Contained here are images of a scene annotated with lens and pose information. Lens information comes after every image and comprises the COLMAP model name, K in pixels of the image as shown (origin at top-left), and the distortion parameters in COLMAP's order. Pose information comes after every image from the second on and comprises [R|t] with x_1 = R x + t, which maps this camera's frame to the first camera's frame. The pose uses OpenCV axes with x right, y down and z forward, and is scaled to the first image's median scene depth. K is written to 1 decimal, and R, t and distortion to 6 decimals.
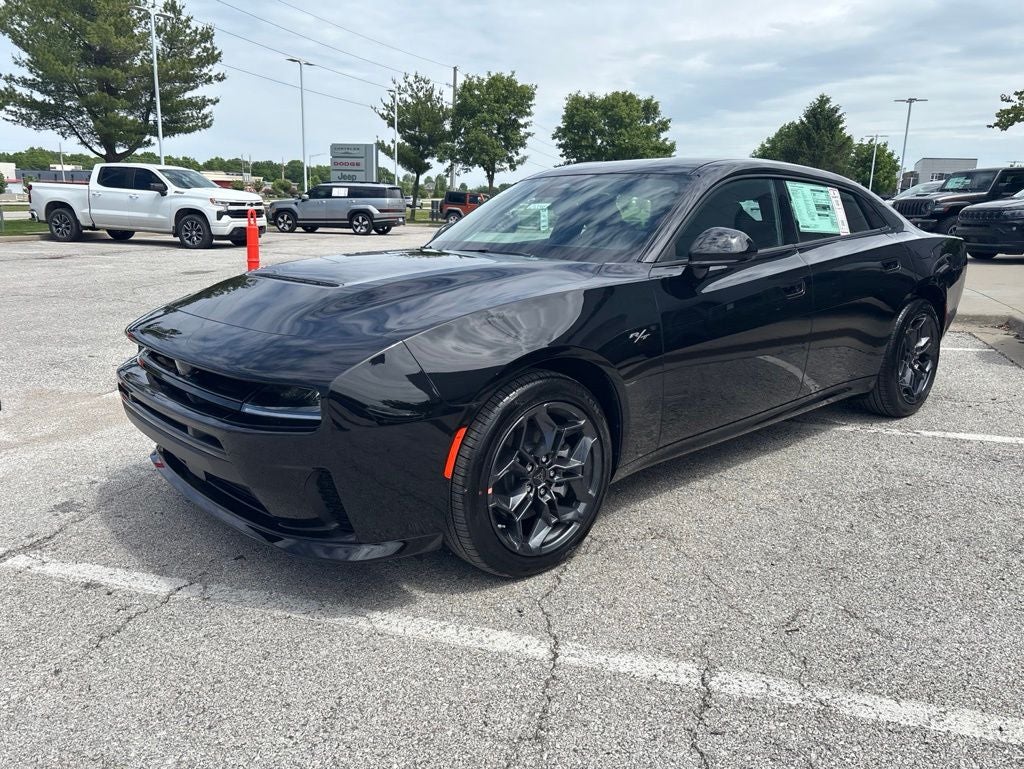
lens RADIAL K [[774.9, 0, 510.2], [0, 774.9, 367.6], [0, 0, 1]] dist [0.045539, -0.052069]
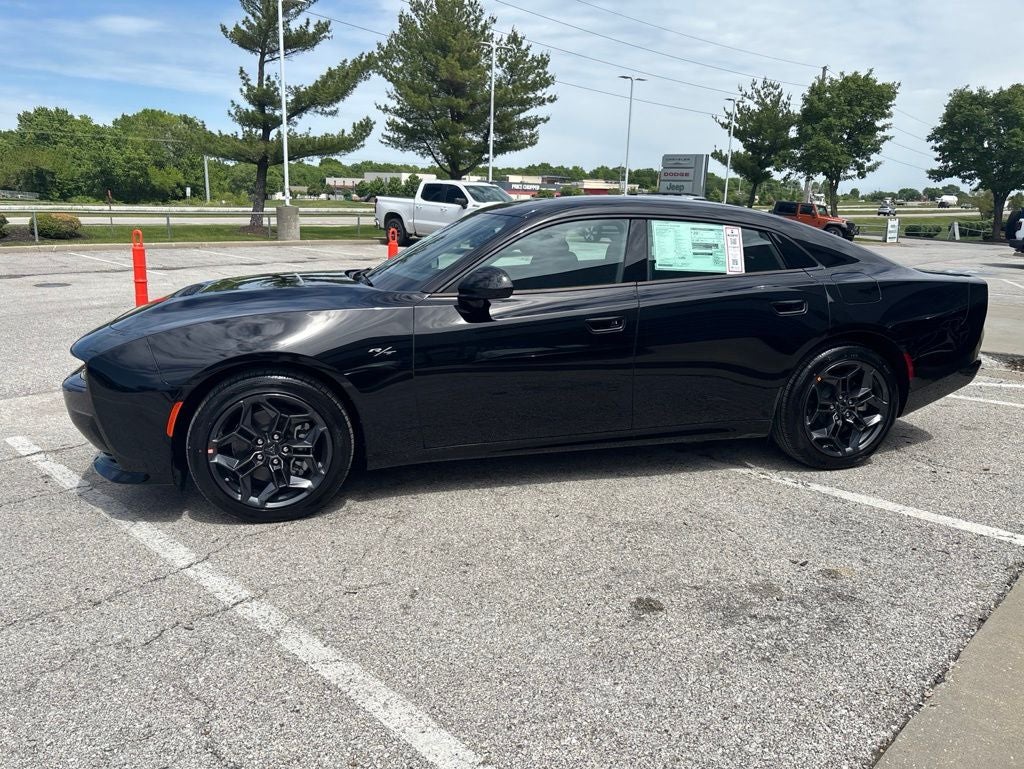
lens RADIAL K [[774.9, 0, 512.1], [0, 774.9, 380.9], [0, 0, 1]] dist [0.045539, -0.052069]
pose [[0.894533, 0.104802, -0.434542, 0.443269], [-0.101450, 0.994358, 0.030976, -0.026548], [0.435337, 0.016376, 0.900119, -0.007624]]
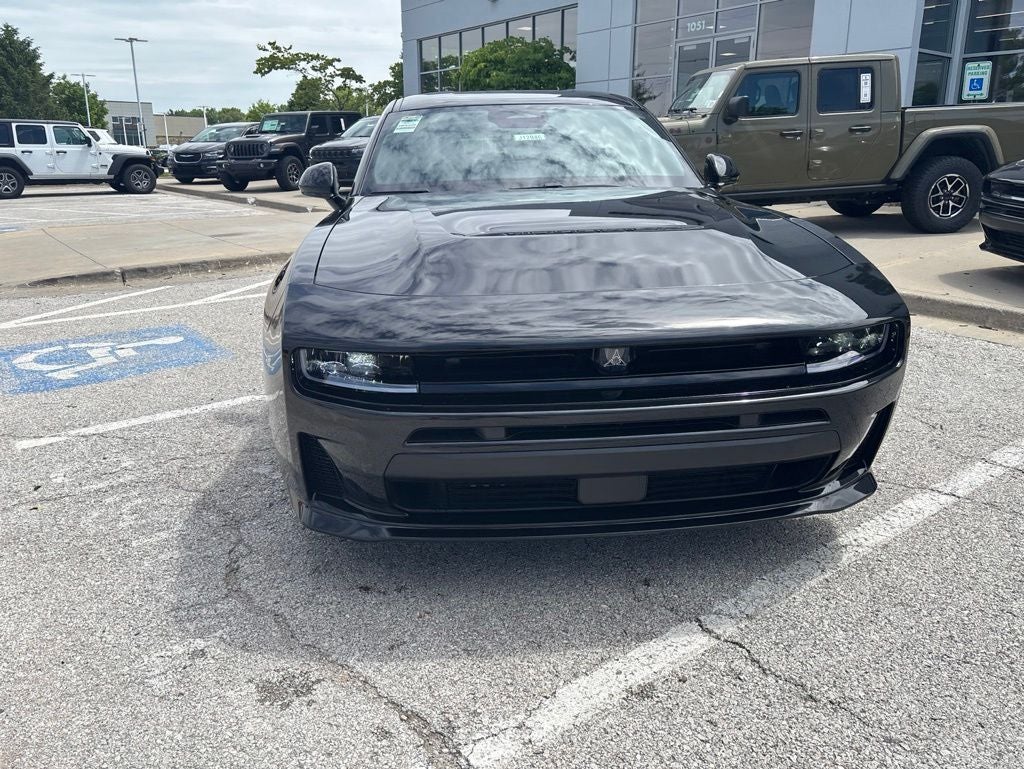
lens RADIAL K [[774.9, 0, 504.0], [0, 774.9, 369.3], [0, 0, 1]] dist [0.045539, -0.052069]
pose [[0.586549, -0.237082, 0.774437, -0.489018], [0.183242, 0.970248, 0.158241, -0.059007], [-0.788912, 0.049093, 0.612542, 0.300939]]
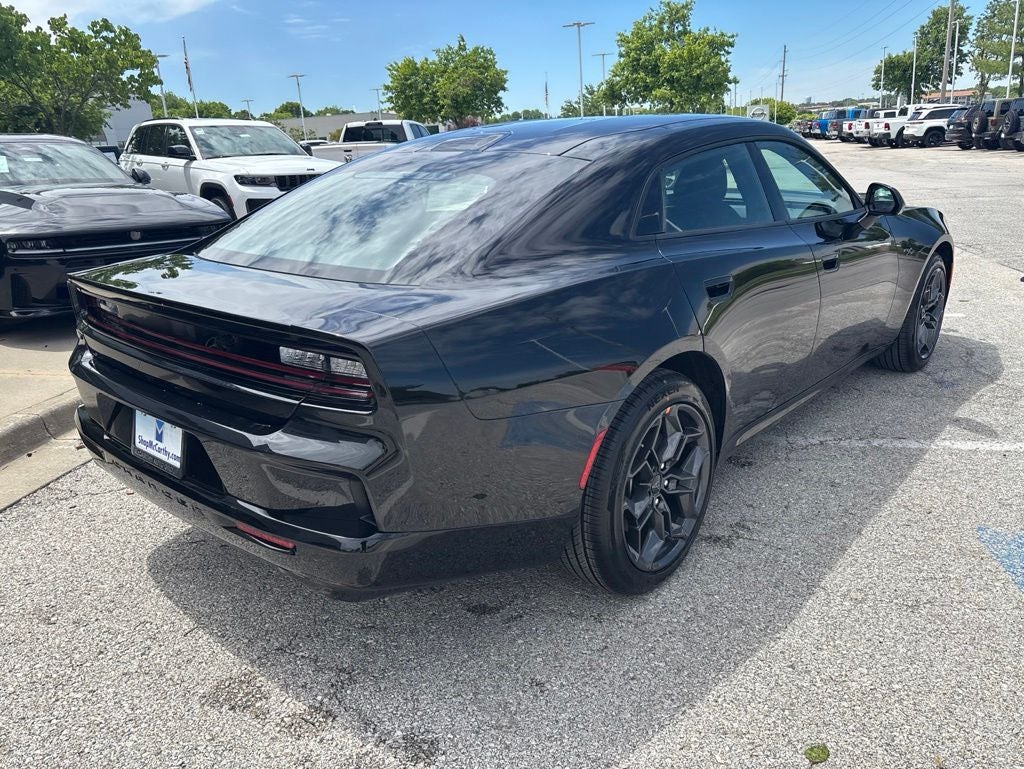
lens RADIAL K [[774.9, 0, 510.0], [0, 774.9, 374.7], [0, 0, 1]] dist [0.045539, -0.052069]
pose [[-0.991119, 0.071671, -0.112014, 0.315109], [0.008750, 0.875656, 0.482856, -0.315324], [0.132692, 0.477588, -0.868506, 1.356154]]
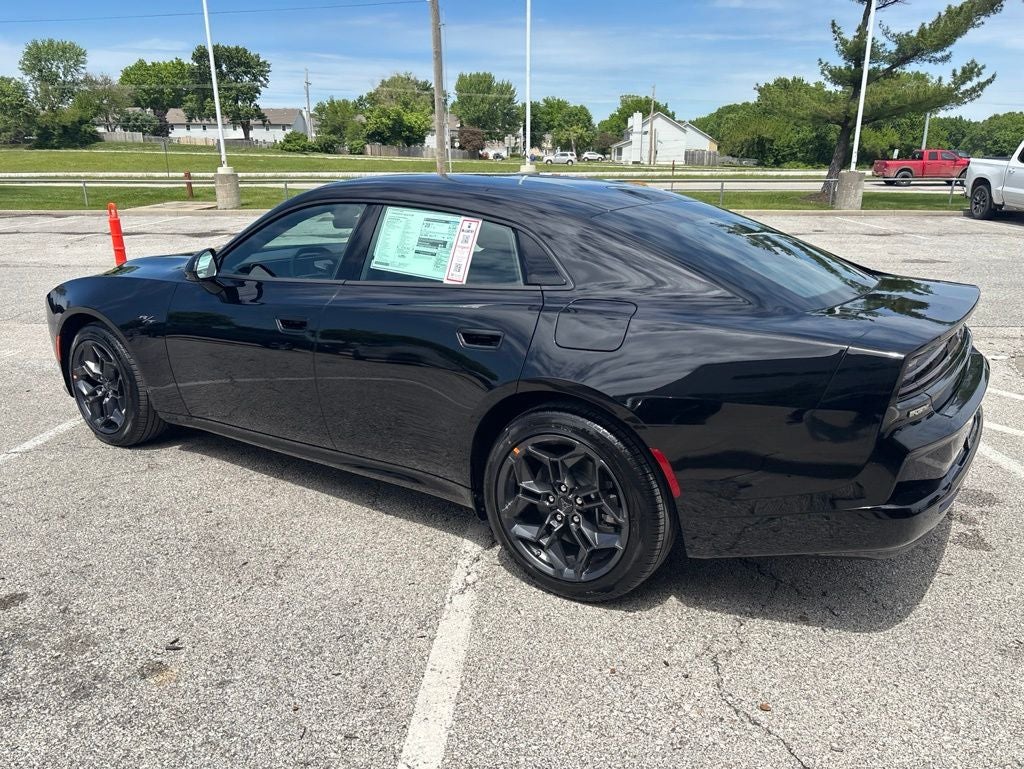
lens RADIAL K [[774.9, 0, 510.3], [0, 774.9, 385.8], [0, 0, 1]] dist [0.045539, -0.052069]
pose [[0.246678, 0.259680, -0.933658, 0.820412], [-0.198452, 0.956549, 0.213614, -0.174880], [0.948560, 0.132593, 0.287493, 0.610848]]
